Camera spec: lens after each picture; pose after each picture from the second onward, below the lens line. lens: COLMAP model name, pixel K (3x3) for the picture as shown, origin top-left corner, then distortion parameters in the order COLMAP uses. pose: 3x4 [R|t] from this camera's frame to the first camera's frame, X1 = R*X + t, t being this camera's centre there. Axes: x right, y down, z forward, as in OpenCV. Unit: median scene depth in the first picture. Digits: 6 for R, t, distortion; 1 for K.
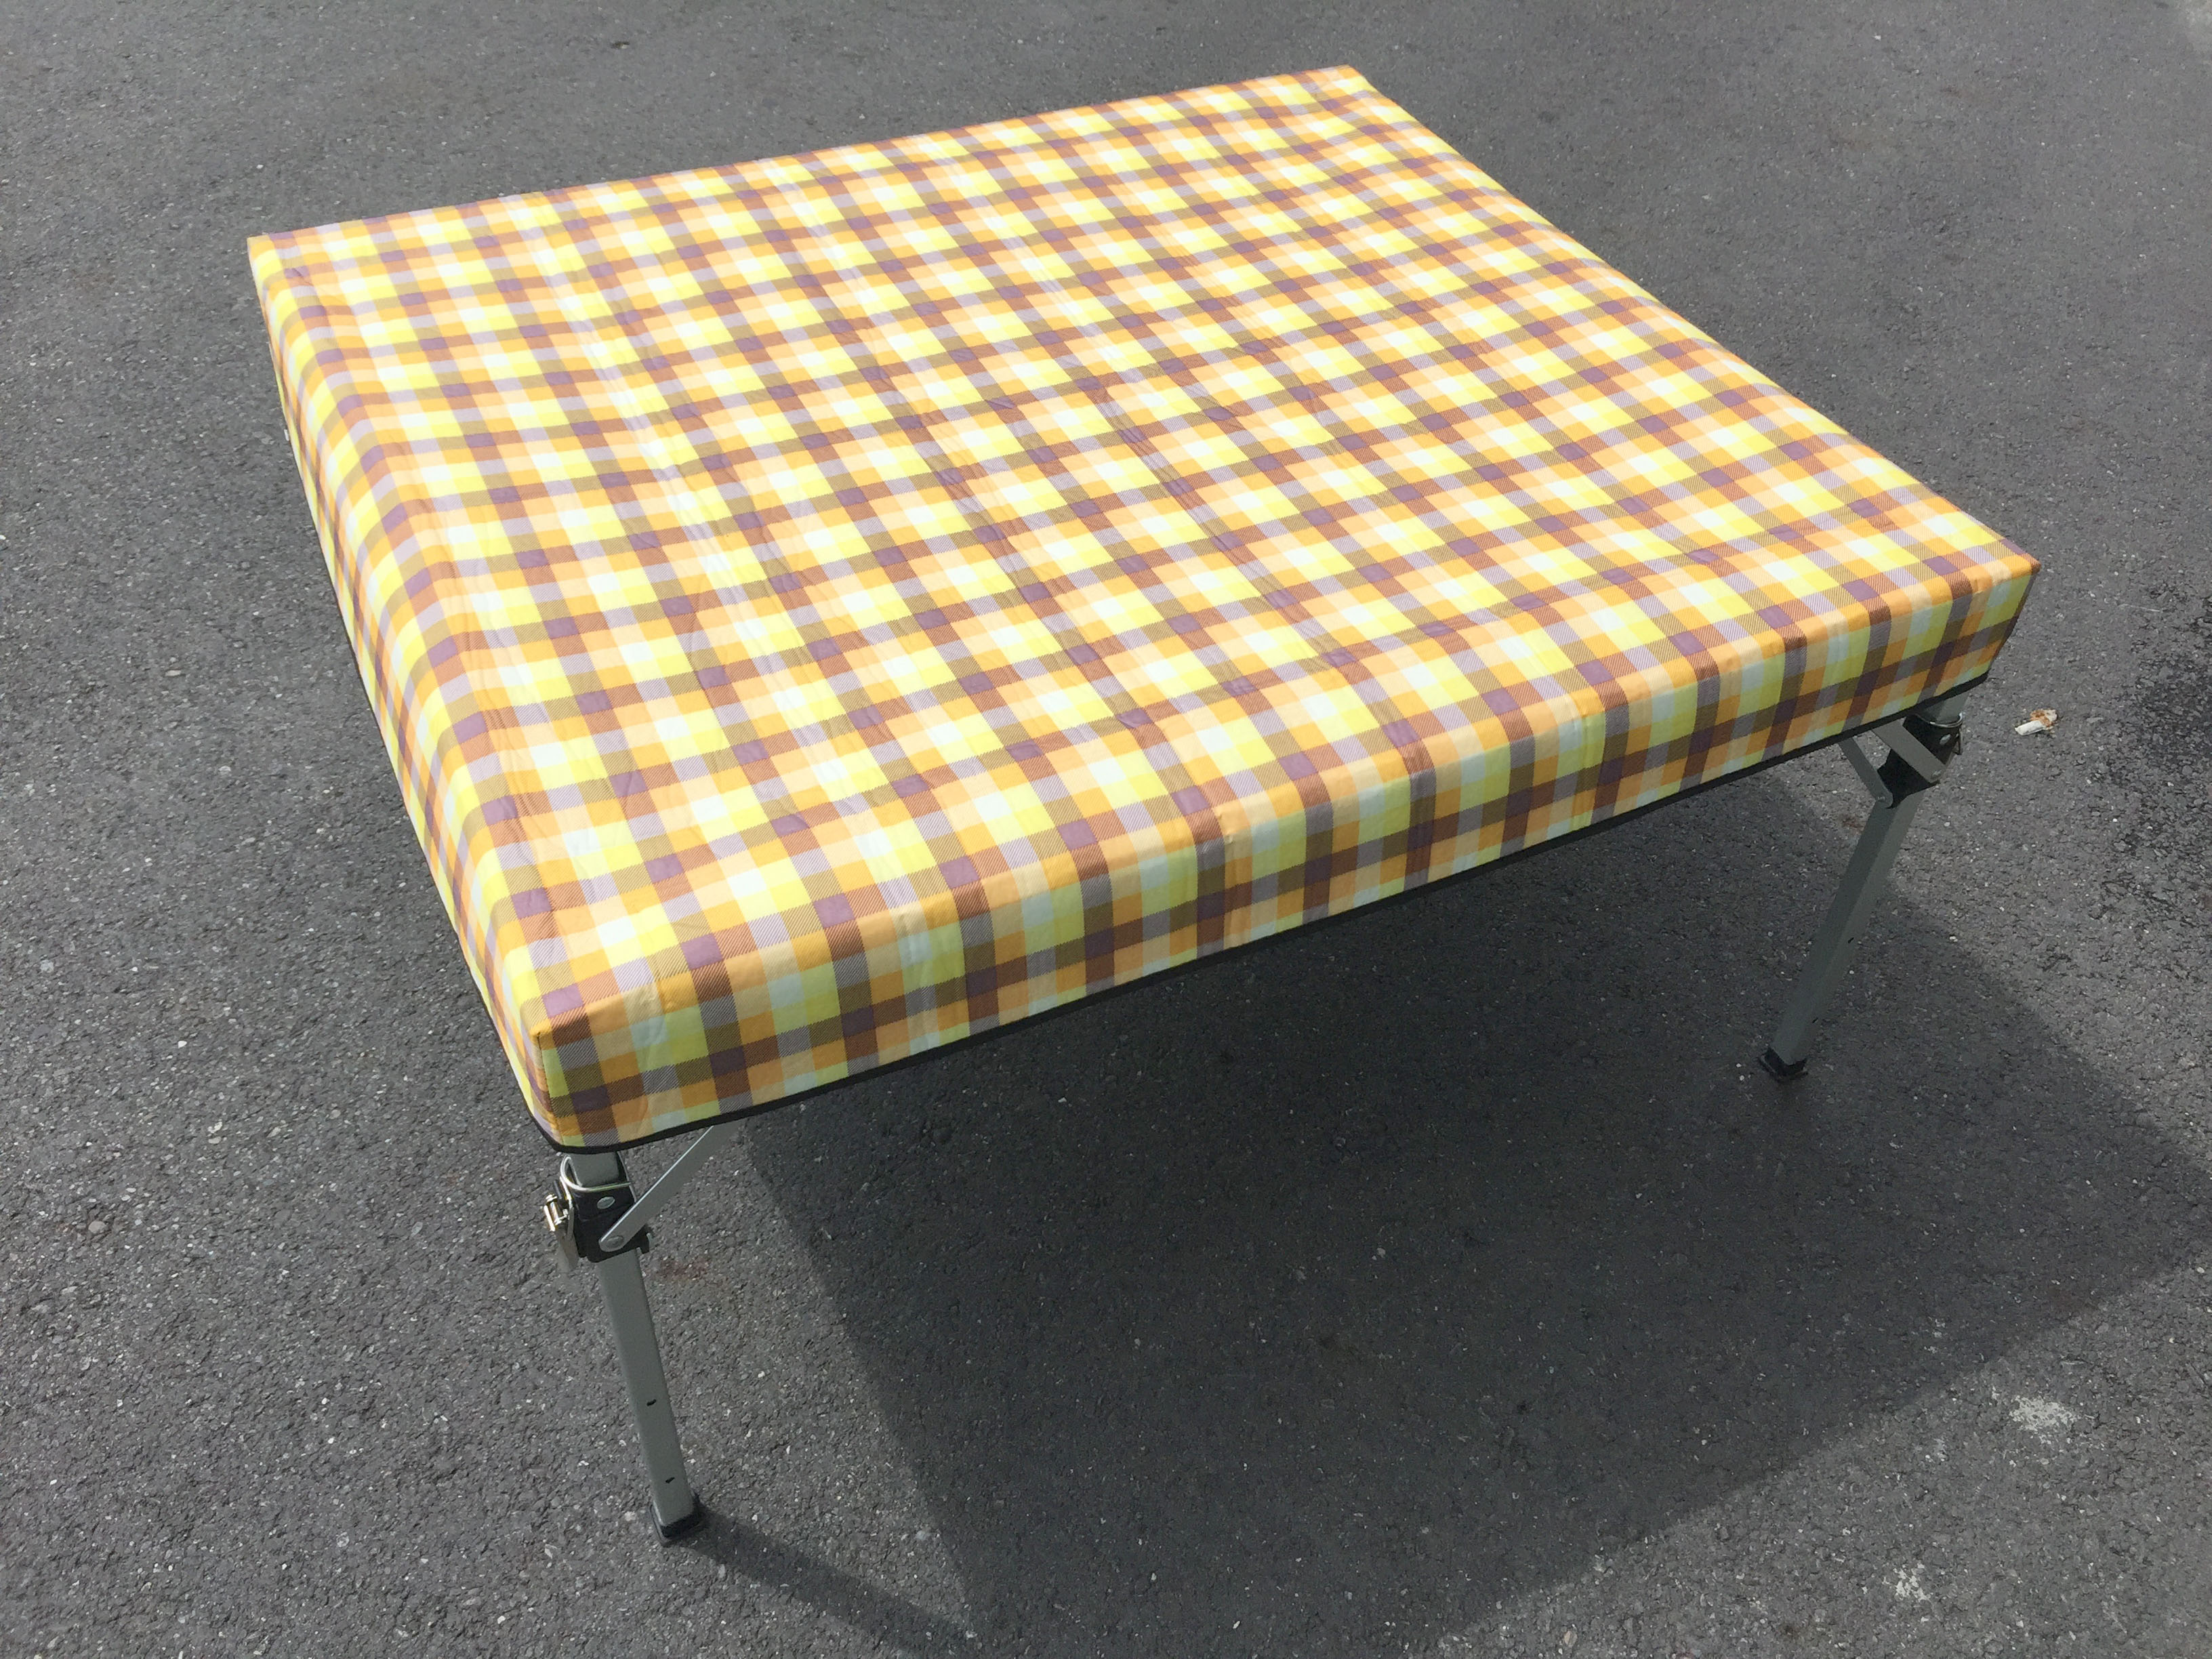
lens RADIAL K [[1900.0, 0, 1097.0], [0, 1900.0, 832.5], [0, 0, 1]] dist [0.067942, -0.125821]
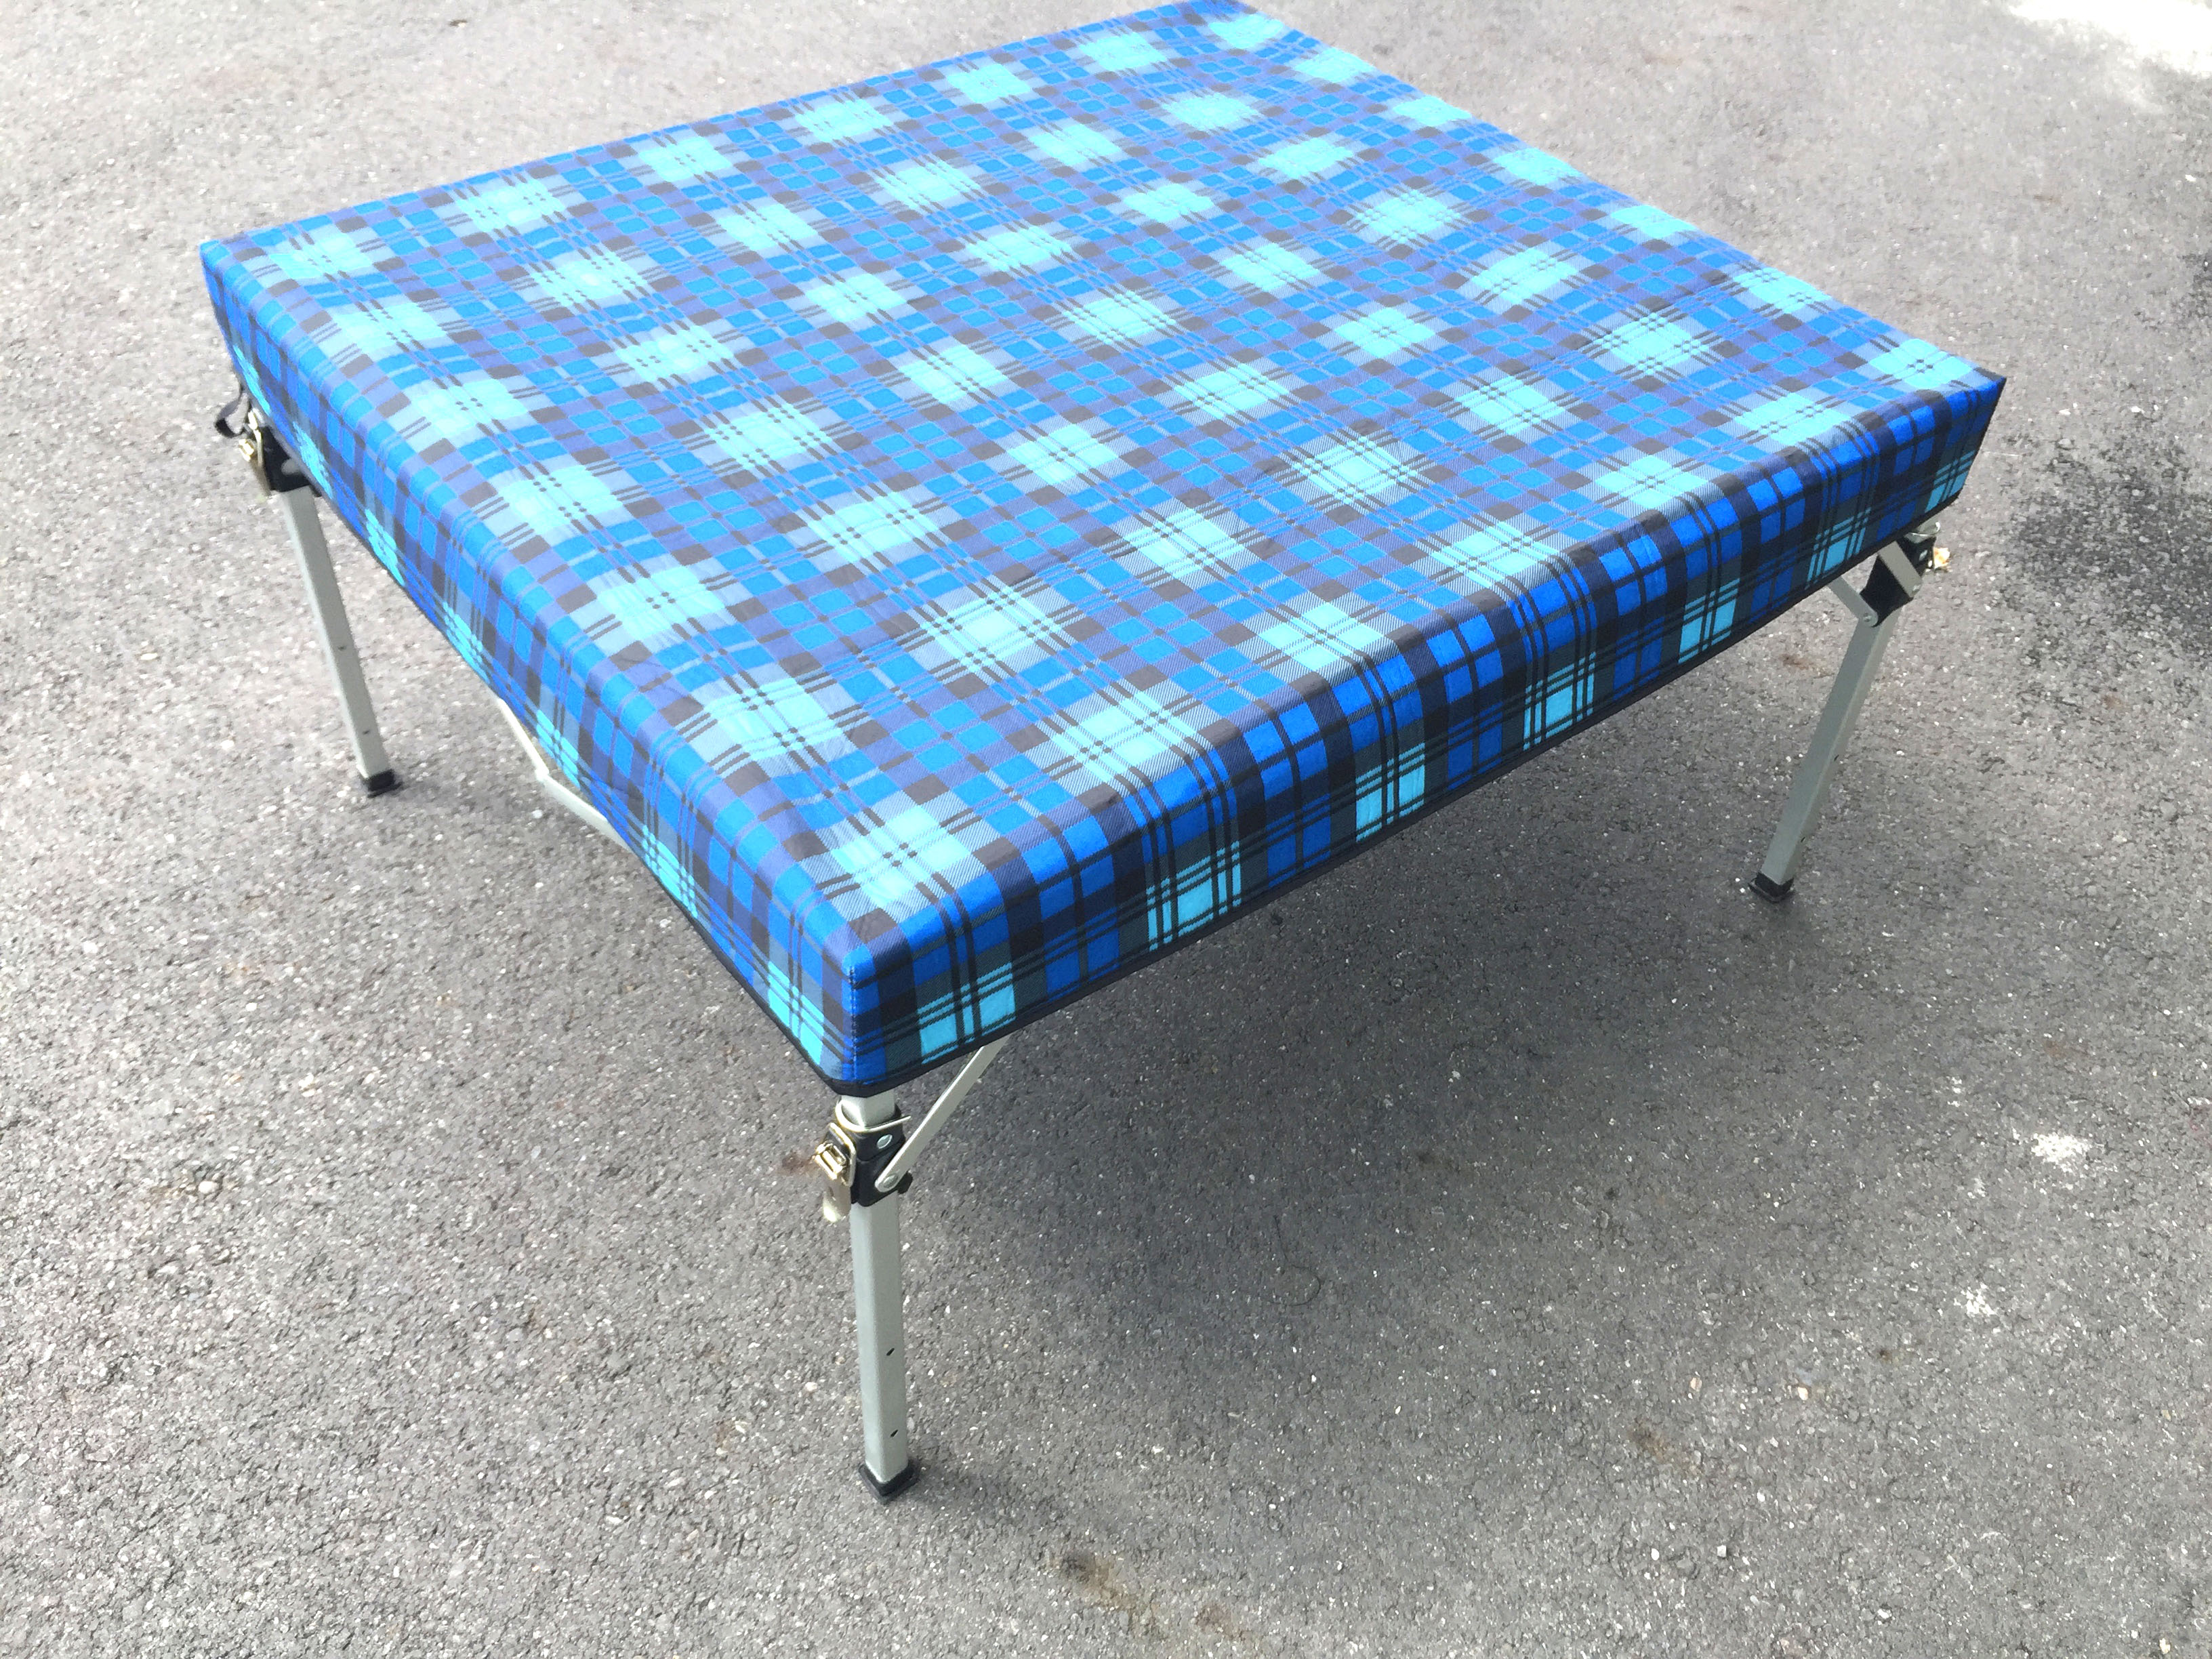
lens RADIAL K [[1902.3, 0, 1094.5], [0, 1902.3, 832.1], [0, 0, 1]] dist [0.070707, -0.132843]
pose [[0.989090, -0.094120, 0.113322, -0.166112], [0.093802, 0.995558, 0.008147, 0.059067], [-0.113586, 0.002571, 0.993525, -0.042271]]
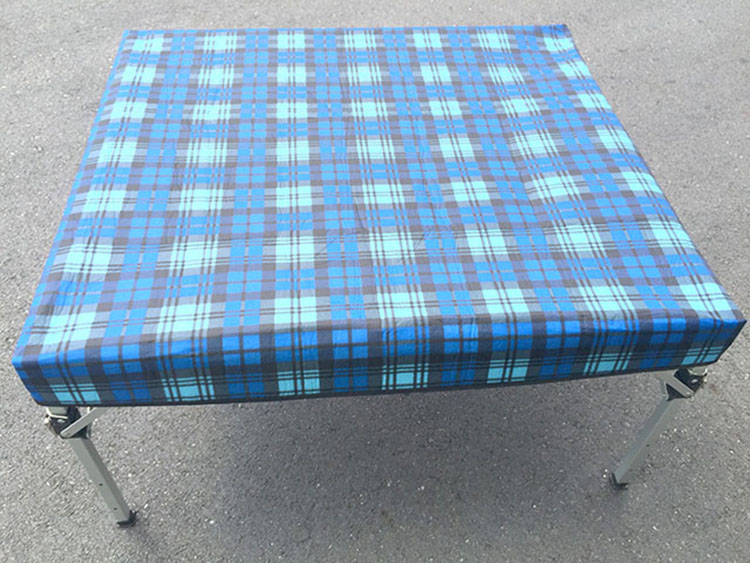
lens RADIAL K [[645.0, 0, 371.4], [0, 645.0, 281.2], [0, 0, 1]] dist [0.070707, -0.132843]
pose [[0.910700, 0.298799, -0.285209, 0.261562], [-0.282325, 0.954274, 0.098251, -0.115938], [0.301525, -0.008955, 0.953416, 0.154910]]
